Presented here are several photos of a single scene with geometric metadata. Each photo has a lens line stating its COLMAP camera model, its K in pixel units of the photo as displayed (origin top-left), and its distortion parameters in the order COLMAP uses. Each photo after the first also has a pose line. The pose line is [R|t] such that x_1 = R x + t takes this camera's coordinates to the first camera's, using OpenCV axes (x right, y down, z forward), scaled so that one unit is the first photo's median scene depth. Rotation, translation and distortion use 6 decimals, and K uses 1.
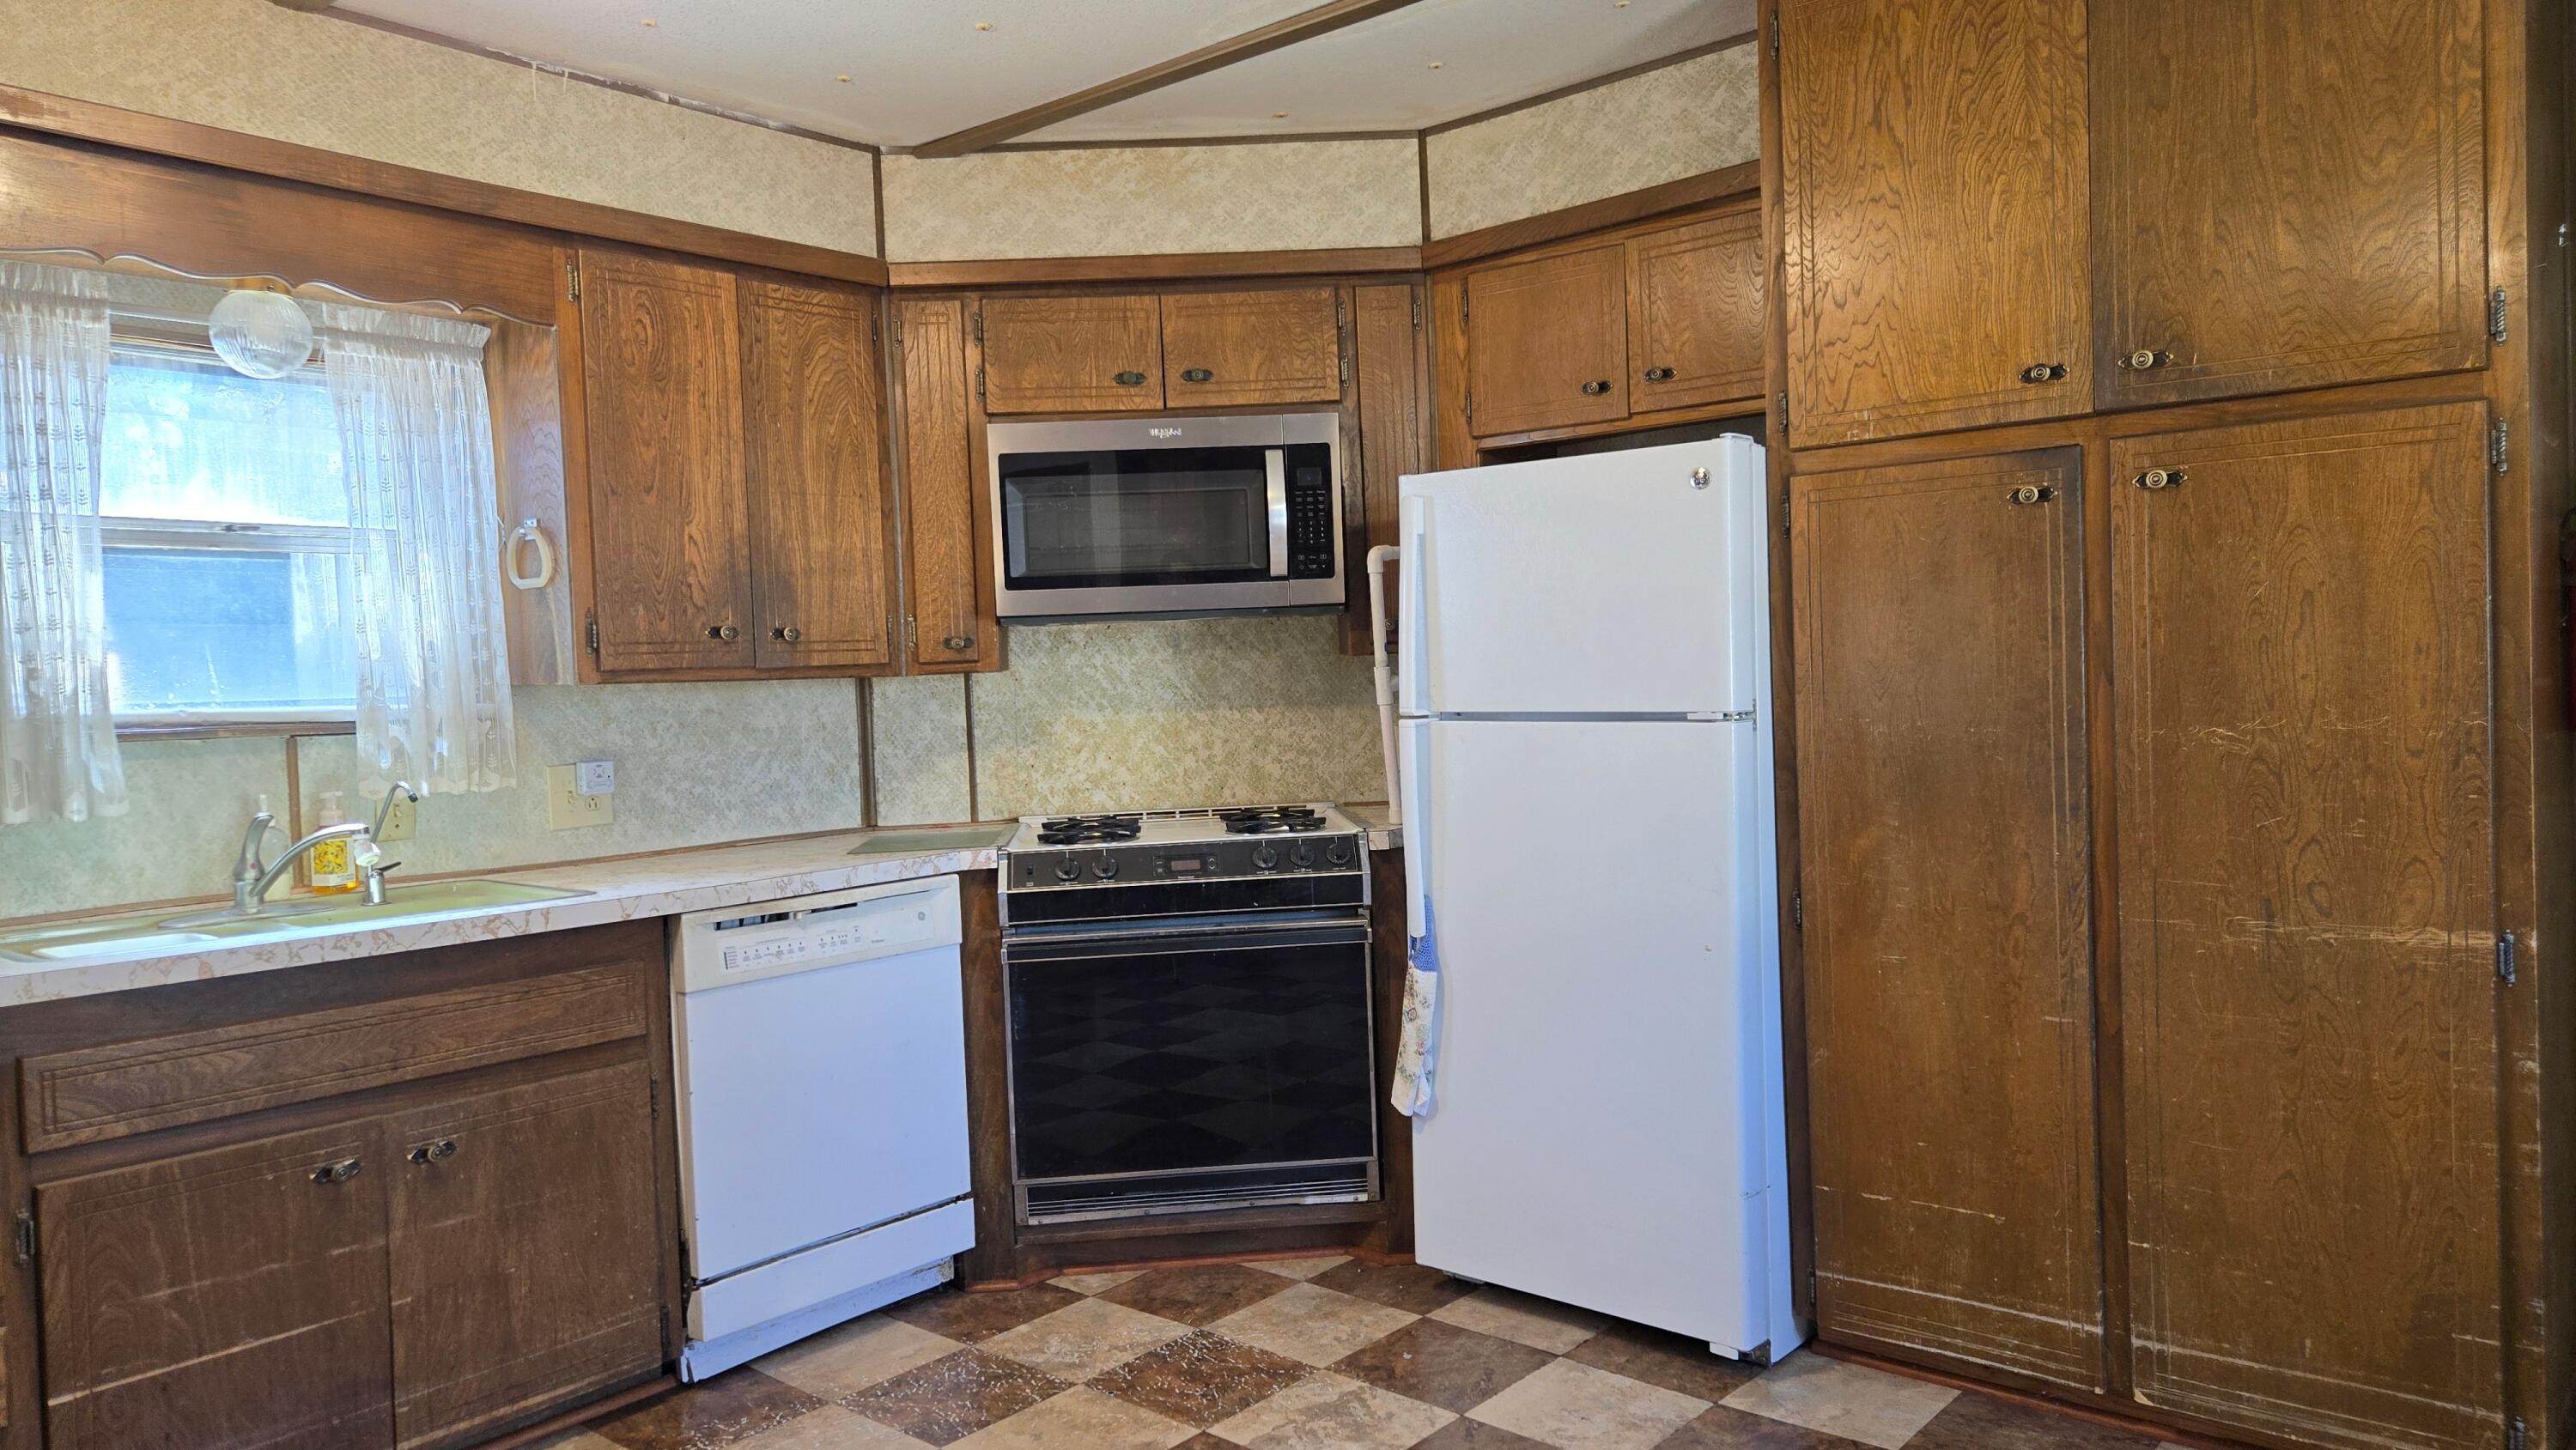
lens RADIAL K [[1732.1, 0, 1288.0], [0, 1732.1, 725.0], [0, 0, 1]] dist [0.066246, -0.074434]
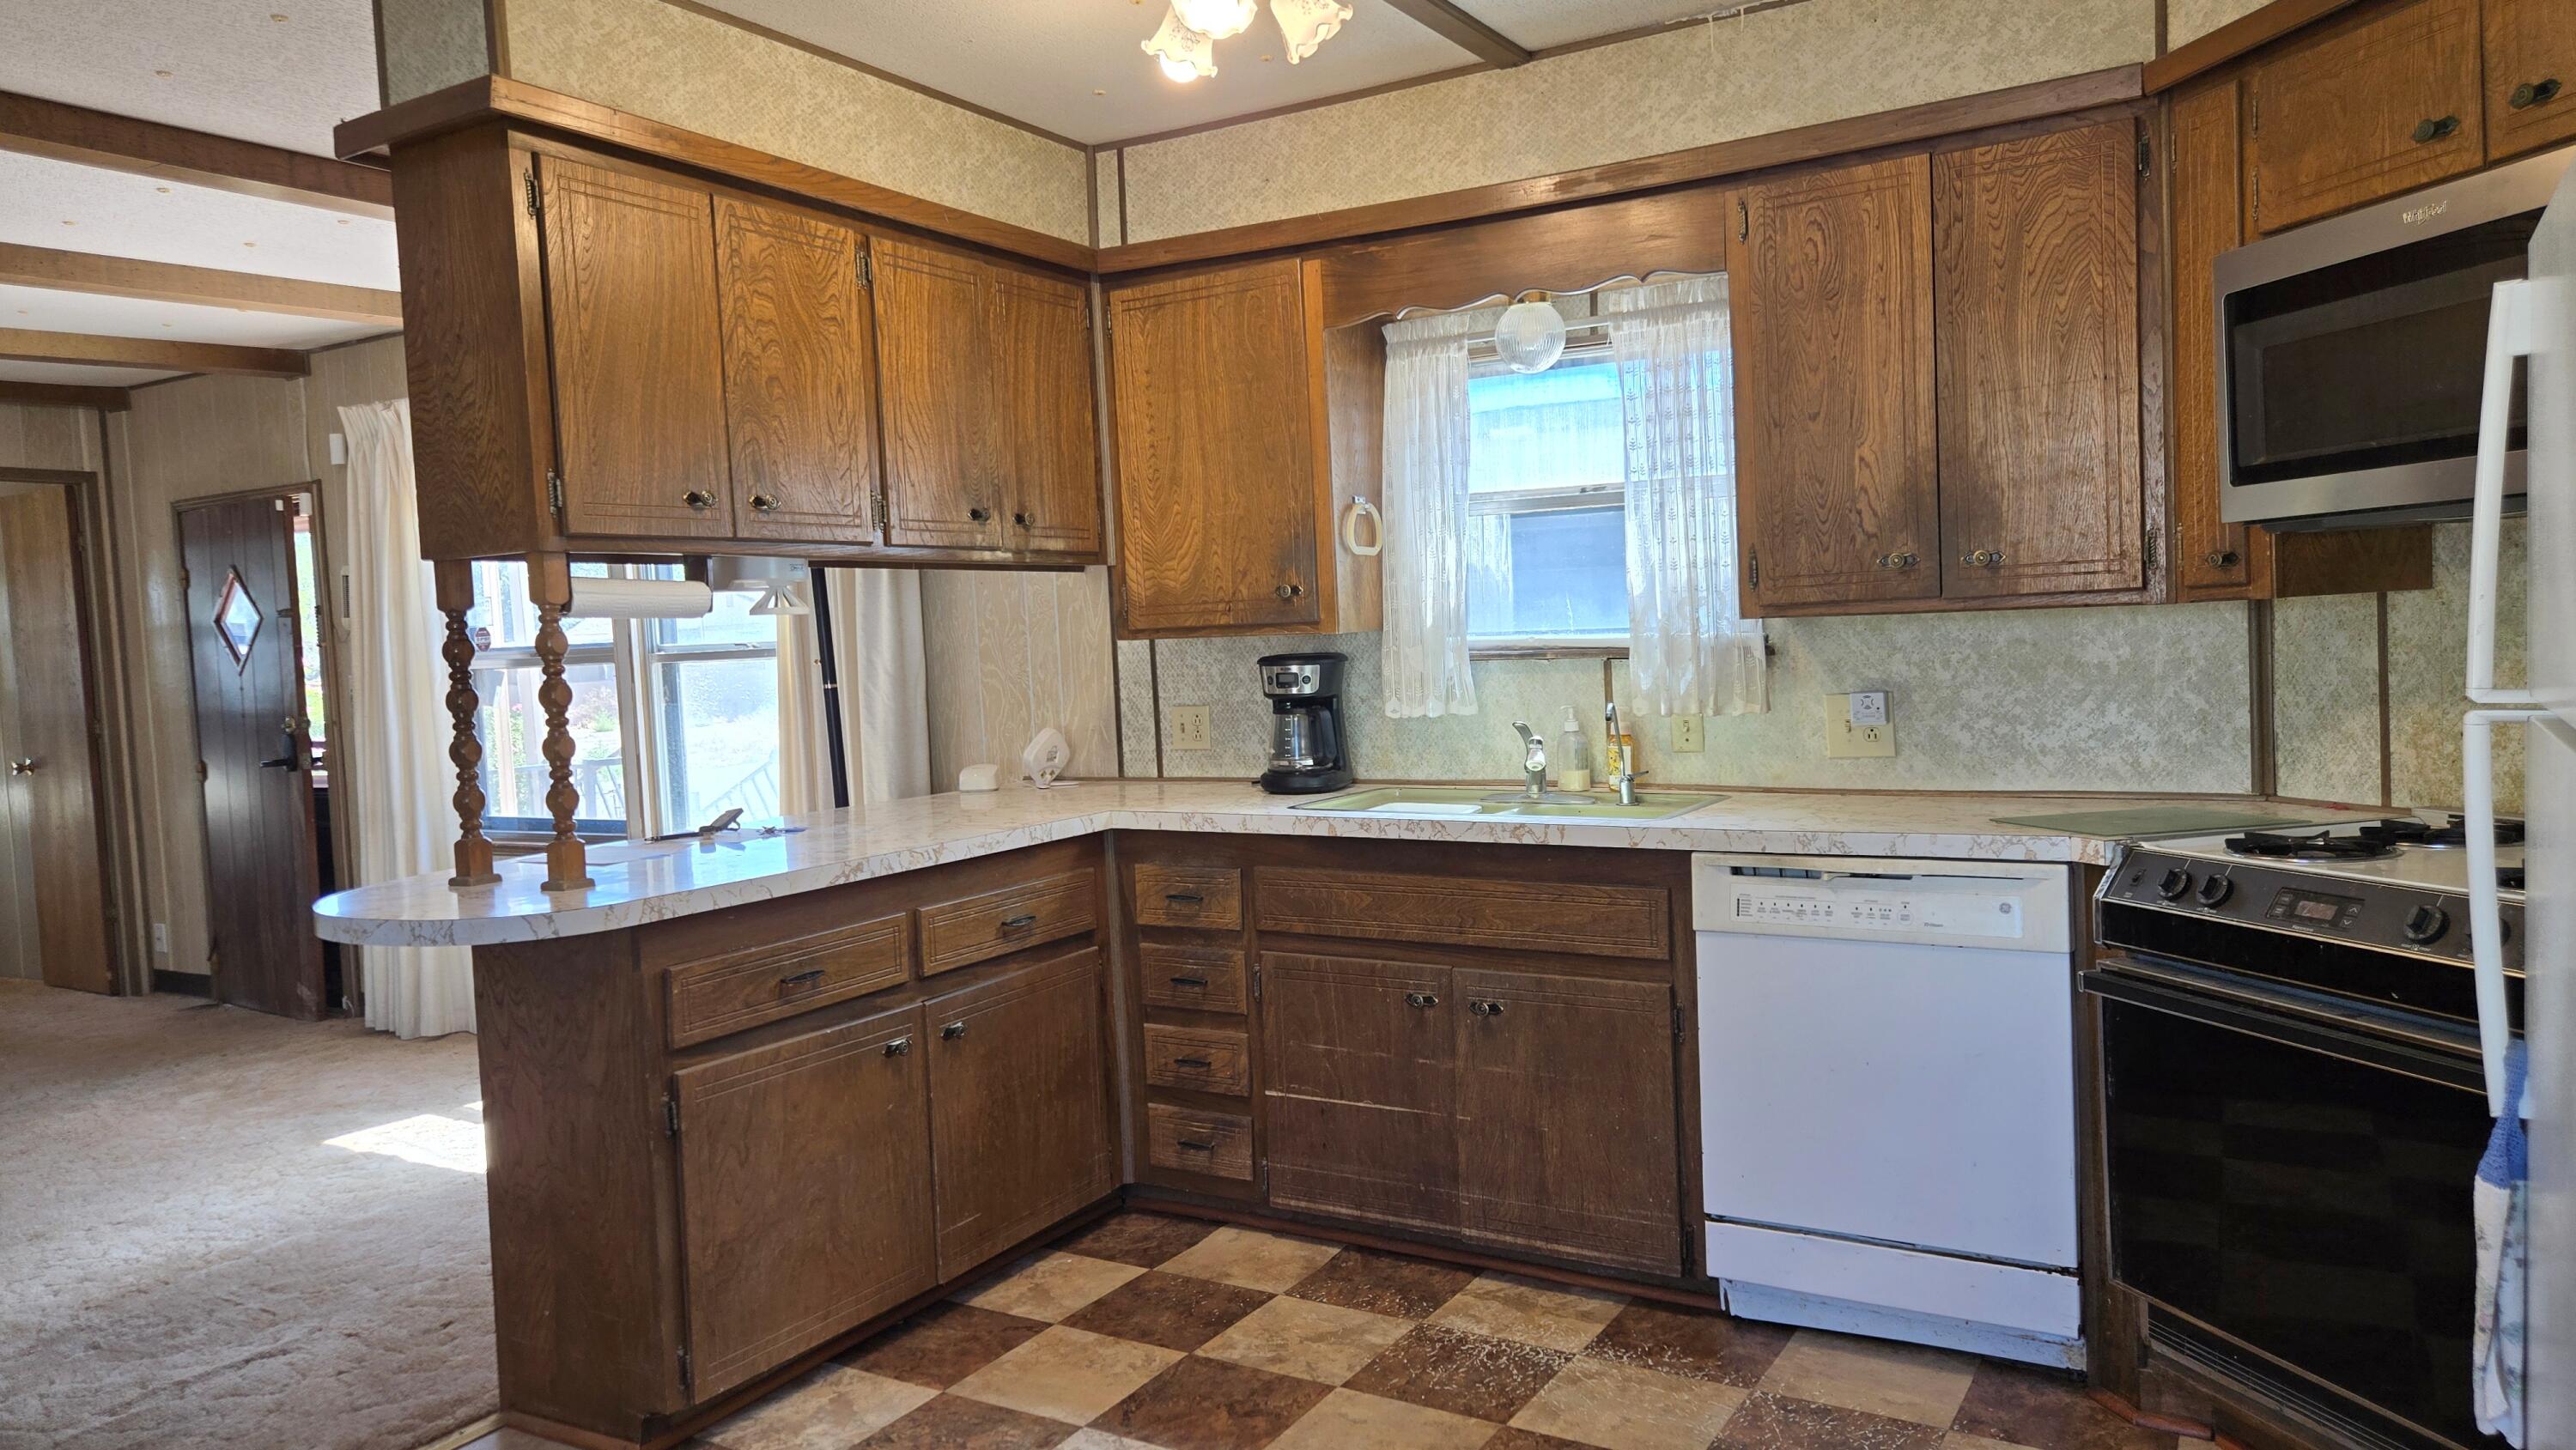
lens RADIAL K [[1732.1, 0, 1288.0], [0, 1732.1, 725.0], [0, 0, 1]] dist [0.066246, -0.074434]
pose [[0.149351, 0.079953, -0.985547, 0.537807], [0.000635, 0.996718, 0.080955, -0.041483], [0.988784, -0.012716, 0.148810, 0.549709]]
